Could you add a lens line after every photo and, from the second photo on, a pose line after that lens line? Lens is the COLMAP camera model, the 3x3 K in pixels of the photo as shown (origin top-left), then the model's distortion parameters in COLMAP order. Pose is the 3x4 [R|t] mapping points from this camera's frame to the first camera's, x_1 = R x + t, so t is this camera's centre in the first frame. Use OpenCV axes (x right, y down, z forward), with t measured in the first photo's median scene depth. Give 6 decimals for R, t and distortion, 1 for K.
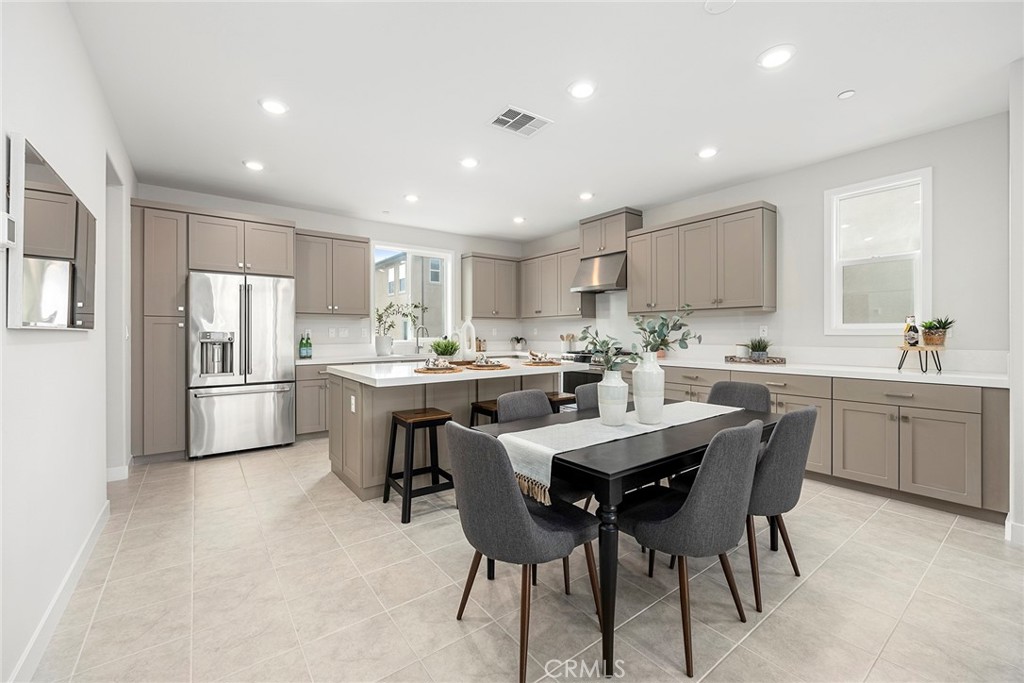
lens RADIAL K [[413.1, 0, 514.2], [0, 413.1, 330.6], [0, 0, 1]] dist [0.000250, -0.000106]
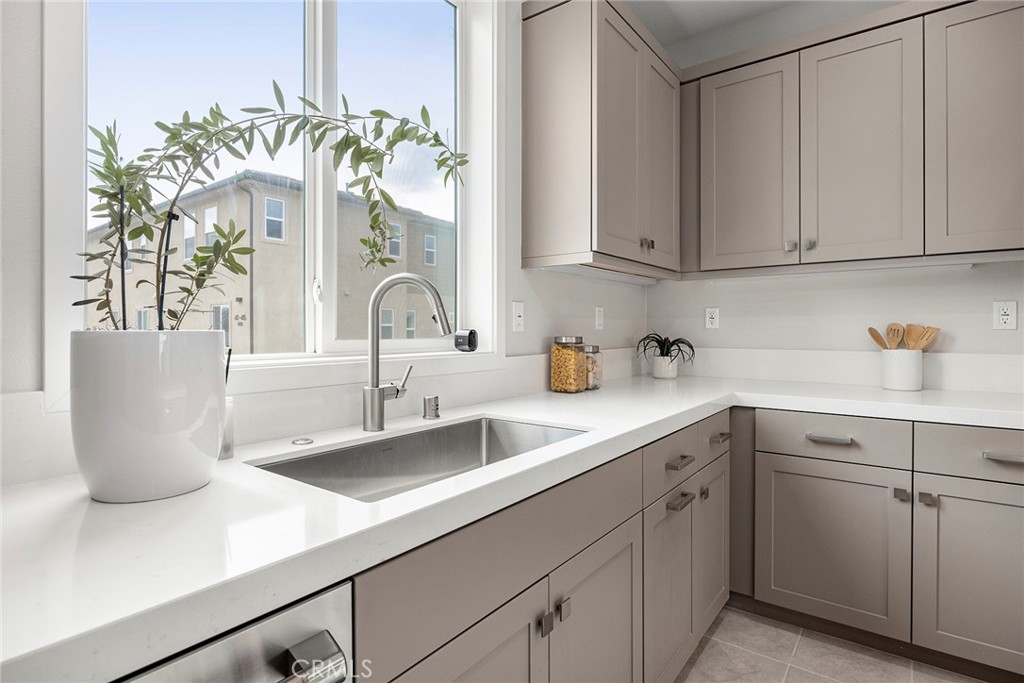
lens RADIAL K [[519.9, 0, 513.3], [0, 519.9, 327.8], [0, 0, 1]] dist [-0.000358, -0.000087]
pose [[0.963137, 0.003838, 0.268983, -0.211717], [-0.005407, 0.999972, 0.005092, 0.008830], [-0.268956, -0.006359, 0.963131, 0.683031]]
